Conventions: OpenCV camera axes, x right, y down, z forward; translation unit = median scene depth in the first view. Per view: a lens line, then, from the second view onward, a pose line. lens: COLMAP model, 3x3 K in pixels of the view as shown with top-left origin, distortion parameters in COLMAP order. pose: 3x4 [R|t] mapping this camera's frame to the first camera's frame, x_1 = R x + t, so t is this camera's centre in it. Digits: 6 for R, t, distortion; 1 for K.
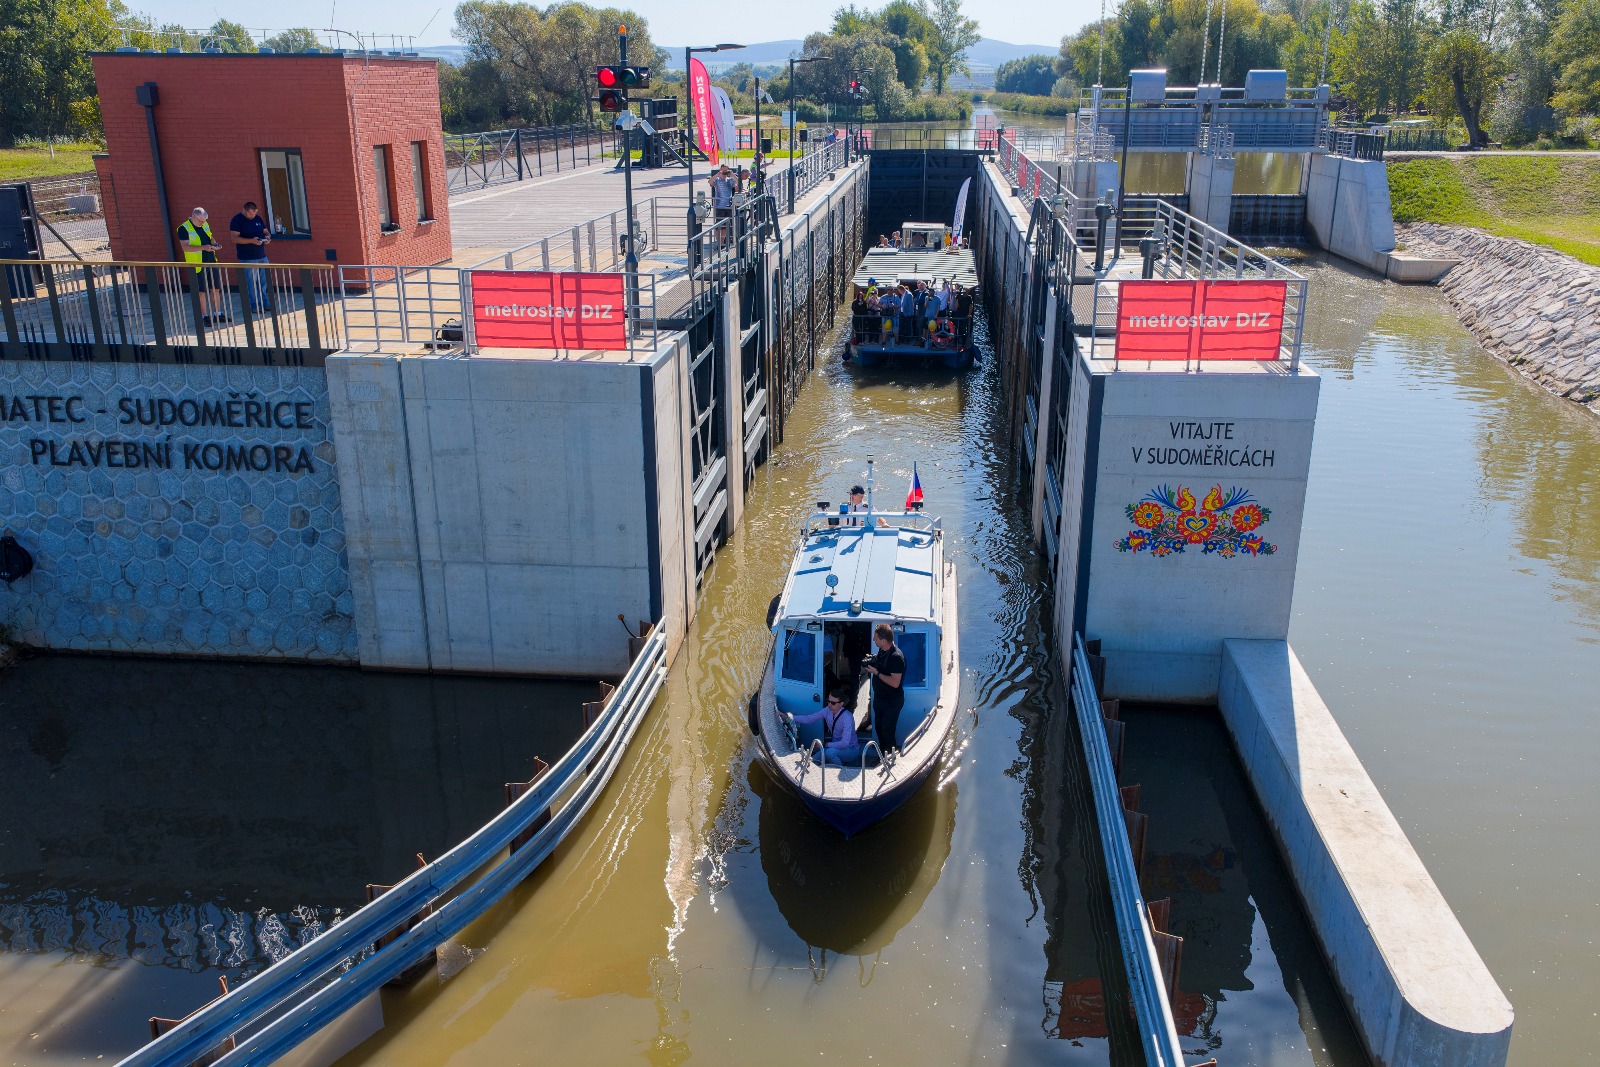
lens RADIAL K [[1306.7, 0, 800.0], [0, 1306.7, 533.5], [0, 0, 1]] dist [0.056509, -0.101630]
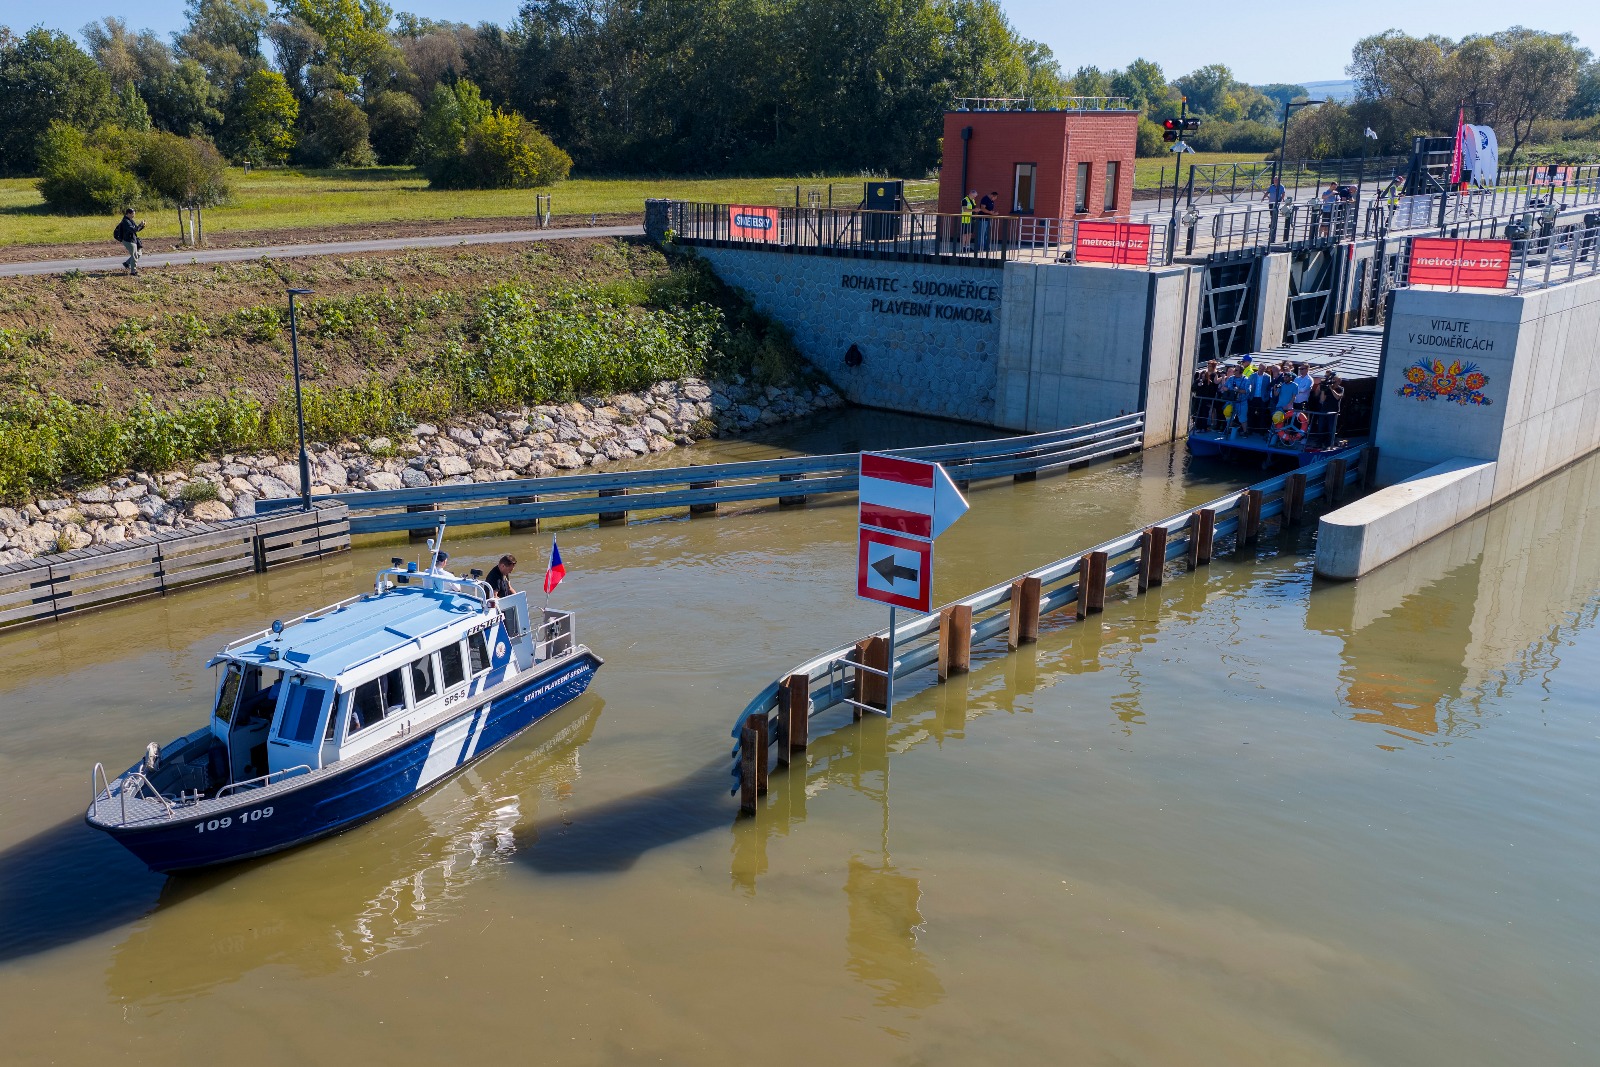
lens RADIAL K [[1456.9, 0, 701.5], [0, 1456.9, 581.1], [0, 0, 1]] dist [0.044021, -0.089196]
pose [[0.782561, 0.183613, -0.594882, 0.641944], [-0.198468, 0.979243, 0.041165, 0.316862], [0.590092, 0.085851, 0.802758, -0.950214]]
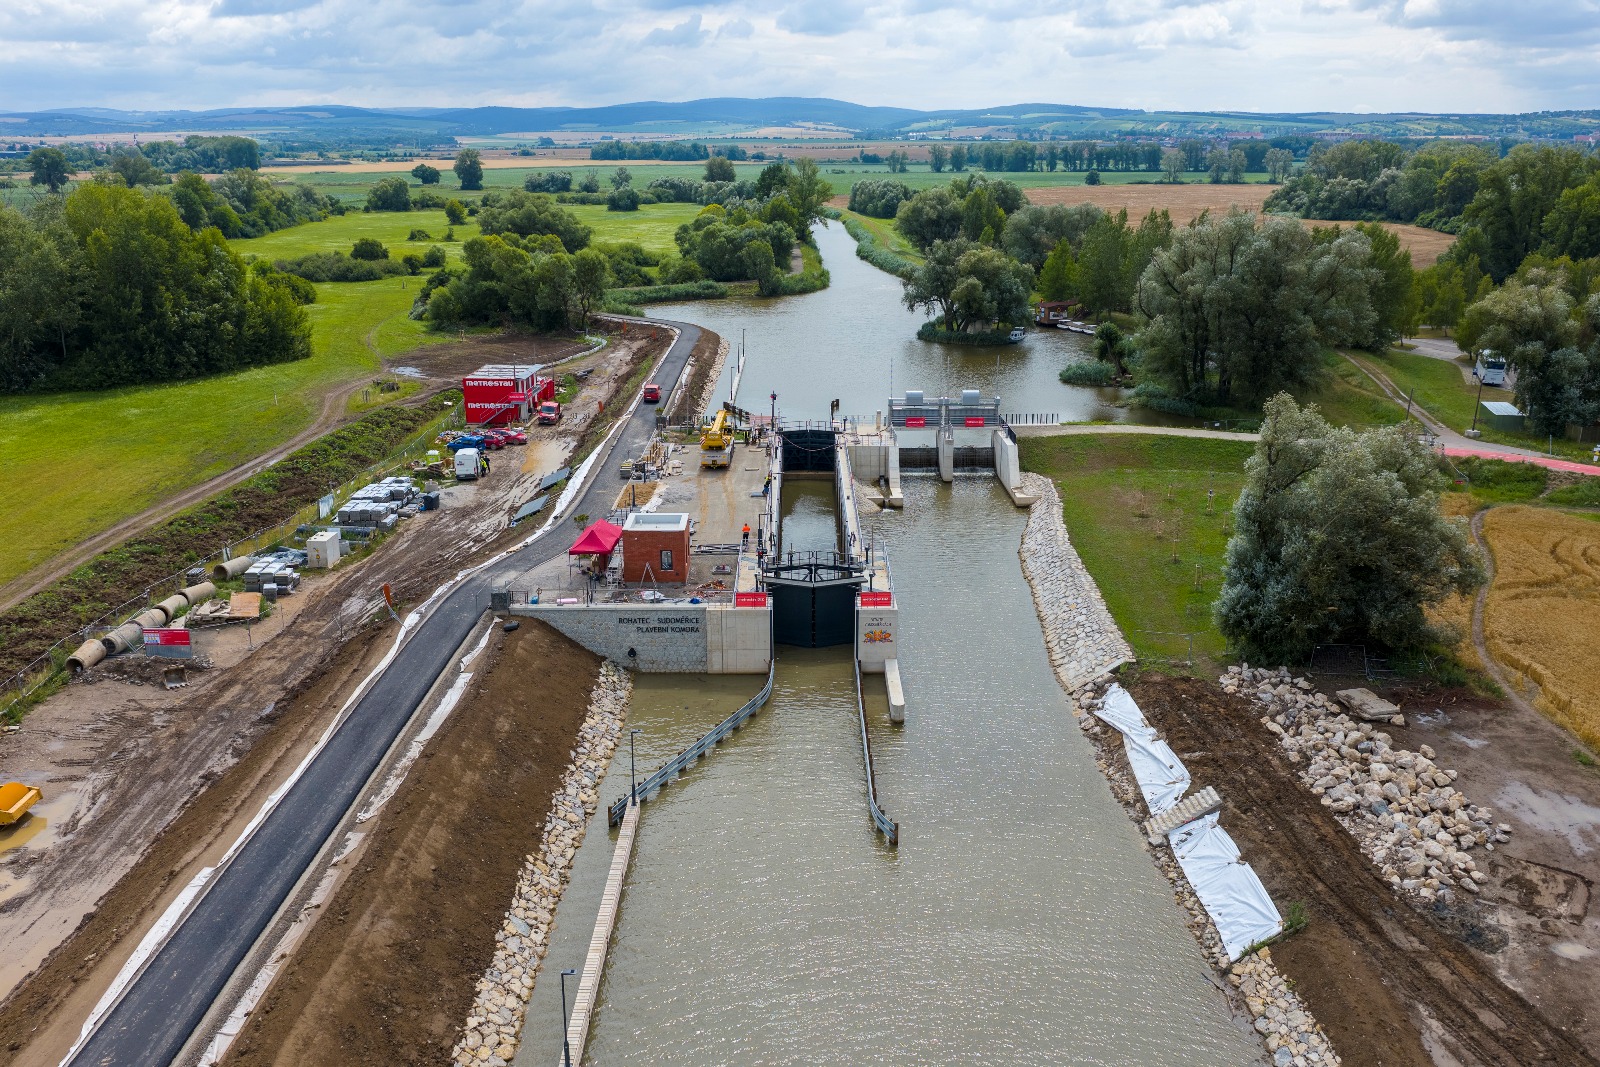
lens RADIAL K [[1296.6, 0, 800.0], [0, 1296.6, 533.5], [0, 0, 1]] dist [0.052233, -0.082753]
pose [[0.994769, -0.031510, 0.097164, -0.435824], [0.035275, 0.998682, -0.037280, -0.209042], [-0.095861, 0.040513, 0.994570, -3.636417]]
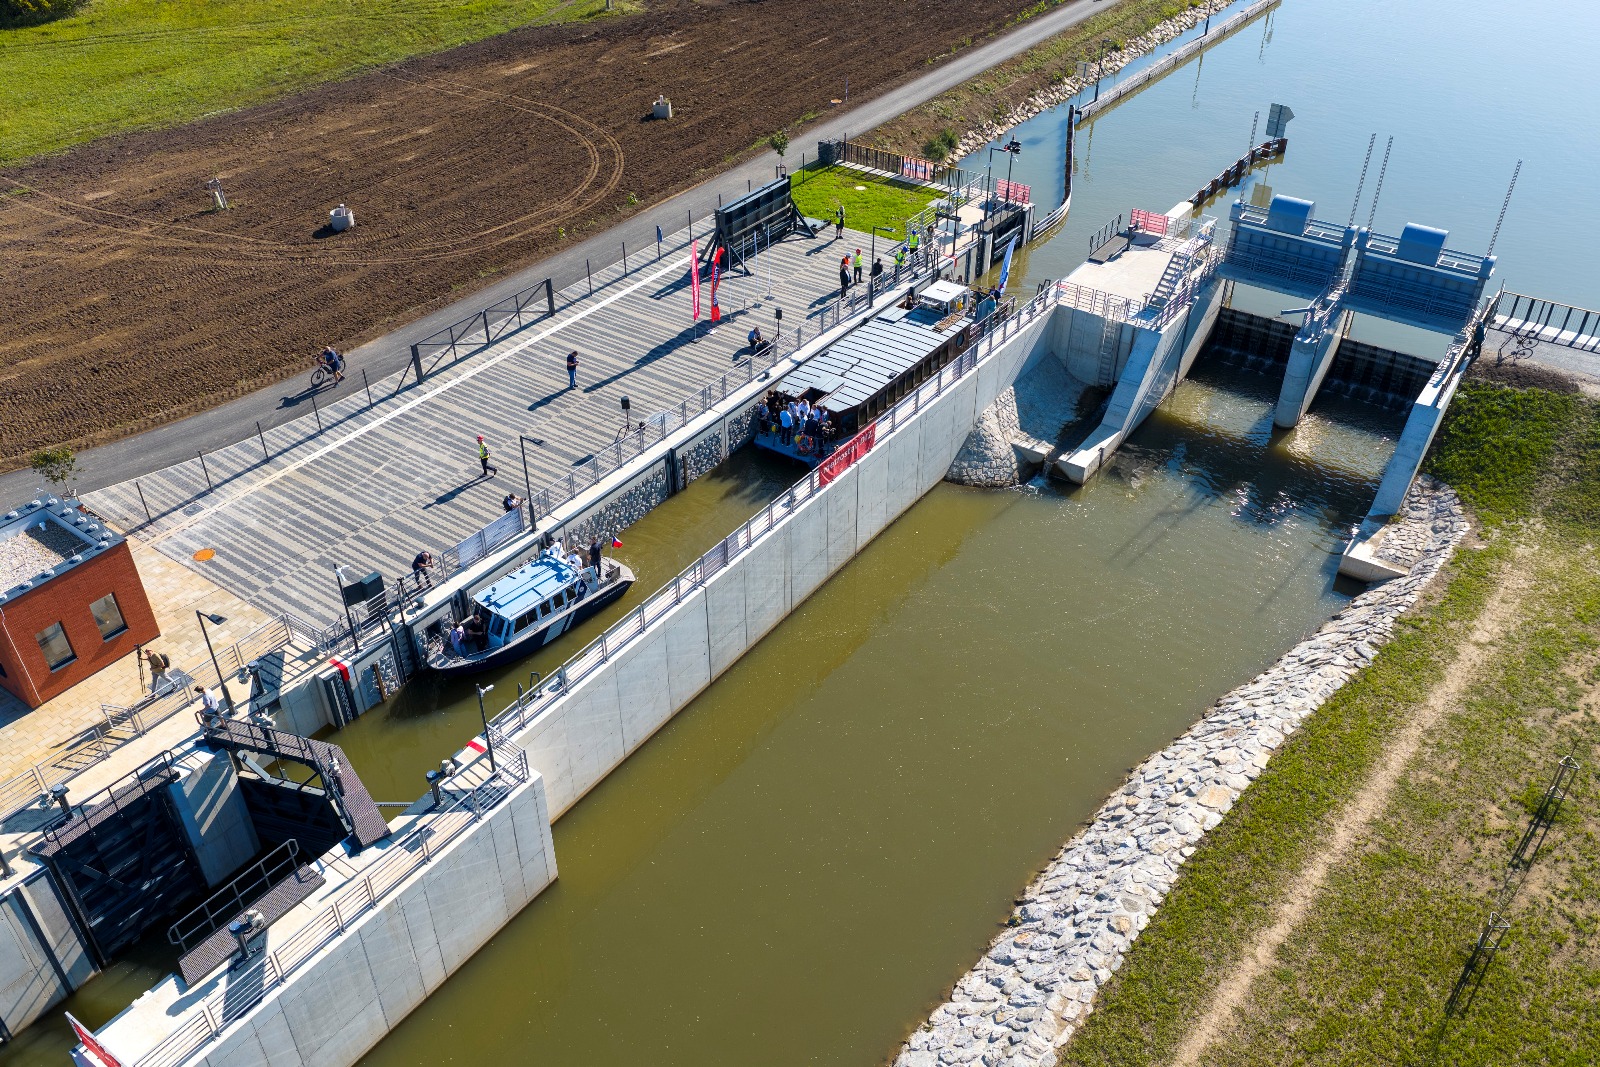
lens RADIAL K [[1306.7, 0, 800.0], [0, 1306.7, 533.5], [0, 0, 1]] dist [0.056509, -0.101630]
pose [[0.867522, 0.287311, -0.406027, 1.457513], [-0.157158, 0.932813, 0.324287, -1.360813], [0.471918, -0.217515, 0.854389, 0.041934]]
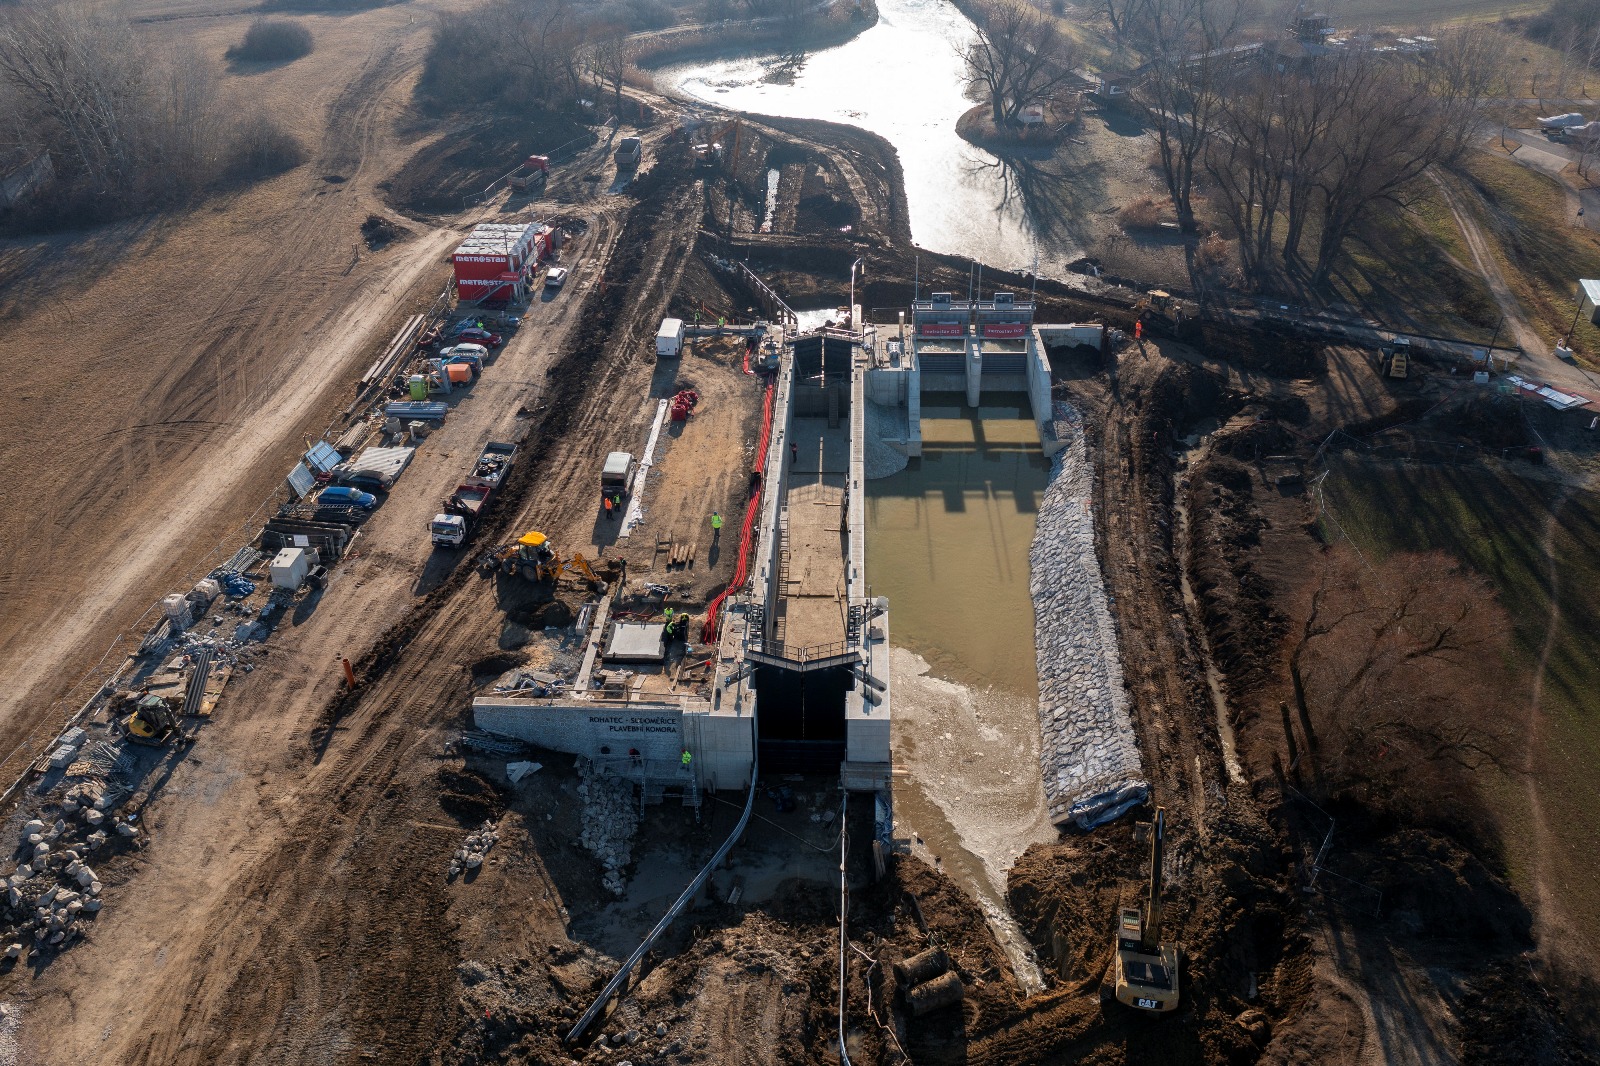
lens RADIAL K [[1259.0, 0, 800.0], [0, 1259.0, 533.0], [0, 0, 1]] dist [0.008719, 0.009618]
pose [[0.998164, -0.040326, 0.045196, -0.111183], [0.028339, 0.970373, 0.239944, -1.656963], [-0.053533, -0.238223, 0.969734, -2.906332]]
